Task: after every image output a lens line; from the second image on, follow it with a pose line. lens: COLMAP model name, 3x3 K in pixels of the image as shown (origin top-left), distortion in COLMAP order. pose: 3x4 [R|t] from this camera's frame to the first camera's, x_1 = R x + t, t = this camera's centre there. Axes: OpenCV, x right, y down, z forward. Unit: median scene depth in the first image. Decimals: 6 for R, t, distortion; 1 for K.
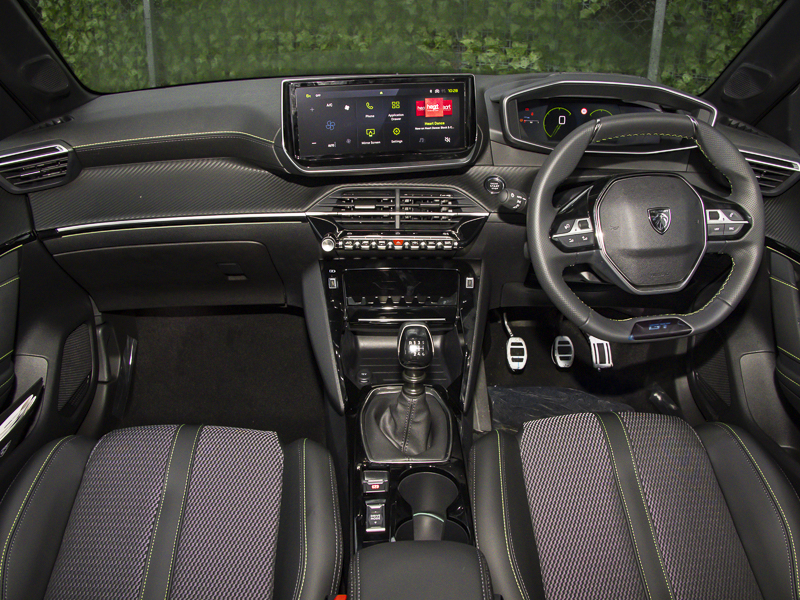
lens RADIAL K [[655.0, 0, 400.0], [0, 655.0, 300.0], [0, 0, 1]] dist [-0.245399, 0.100071]
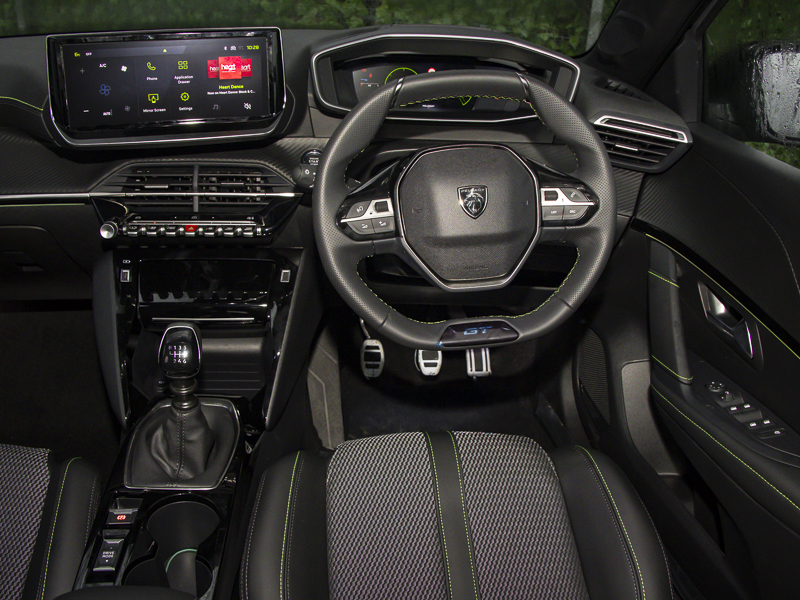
lens RADIAL K [[745.7, 0, 400.0], [0, 745.7, 300.0], [0, 0, 1]] dist [-0.209003, 0.094063]
pose [[0.997316, 0.006139, 0.072958, 0.208257], [-0.006777, 0.999941, 0.008493, -0.004933], [-0.072901, -0.008964, 0.997299, 0.033263]]
